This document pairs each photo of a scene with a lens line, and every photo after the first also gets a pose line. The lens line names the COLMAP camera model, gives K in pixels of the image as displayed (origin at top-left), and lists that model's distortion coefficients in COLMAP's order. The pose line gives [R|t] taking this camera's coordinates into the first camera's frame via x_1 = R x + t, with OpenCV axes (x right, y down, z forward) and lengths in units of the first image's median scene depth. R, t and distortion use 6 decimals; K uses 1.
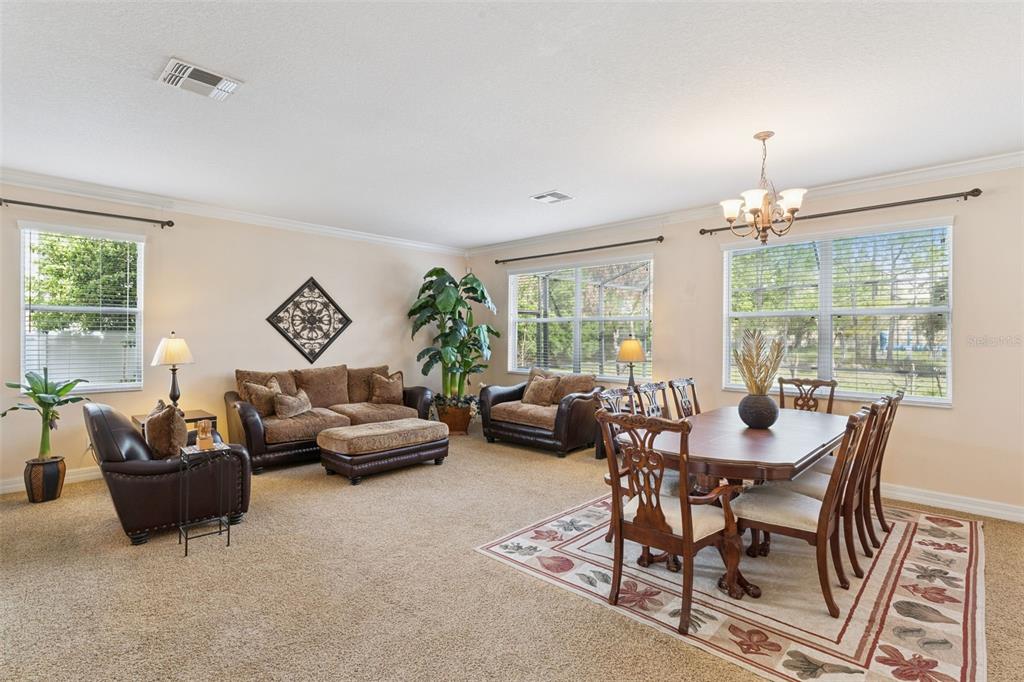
lens RADIAL K [[475.8, 0, 508.4], [0, 475.8, 339.2], [0, 0, 1]] dist [-0.002354, -0.000987]
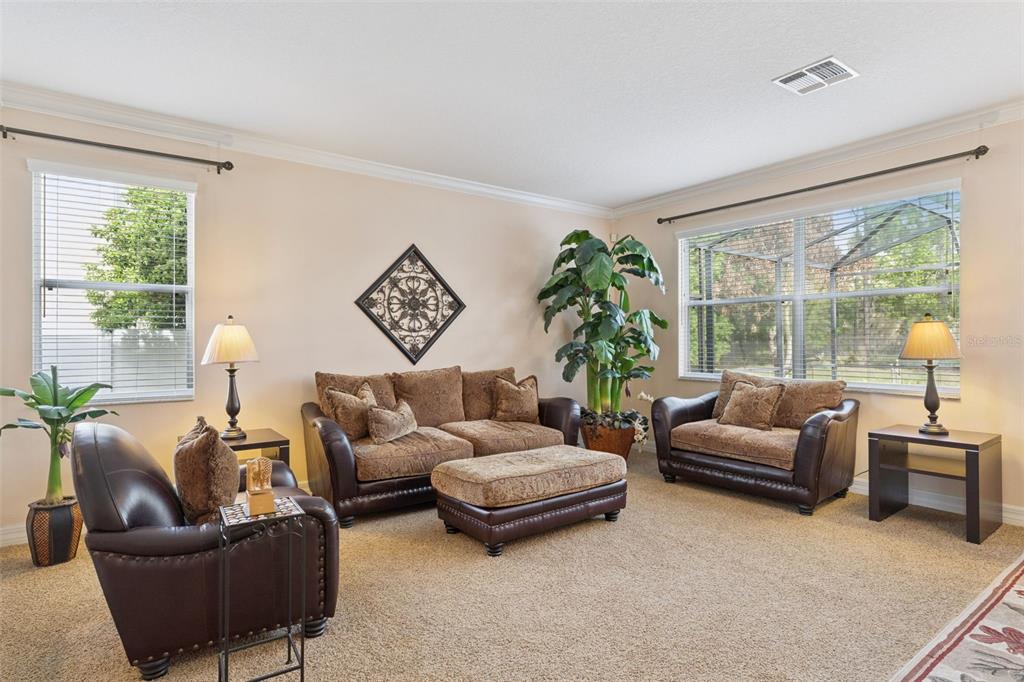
lens RADIAL K [[523.6, 0, 514.1], [0, 523.6, 343.1], [0, 0, 1]] dist [-0.001936, -0.000383]
pose [[0.986788, -0.009105, -0.161759, -0.159469], [0.008418, 0.999952, -0.004933, 0.028232], [0.161796, 0.003507, 0.986818, 0.285488]]
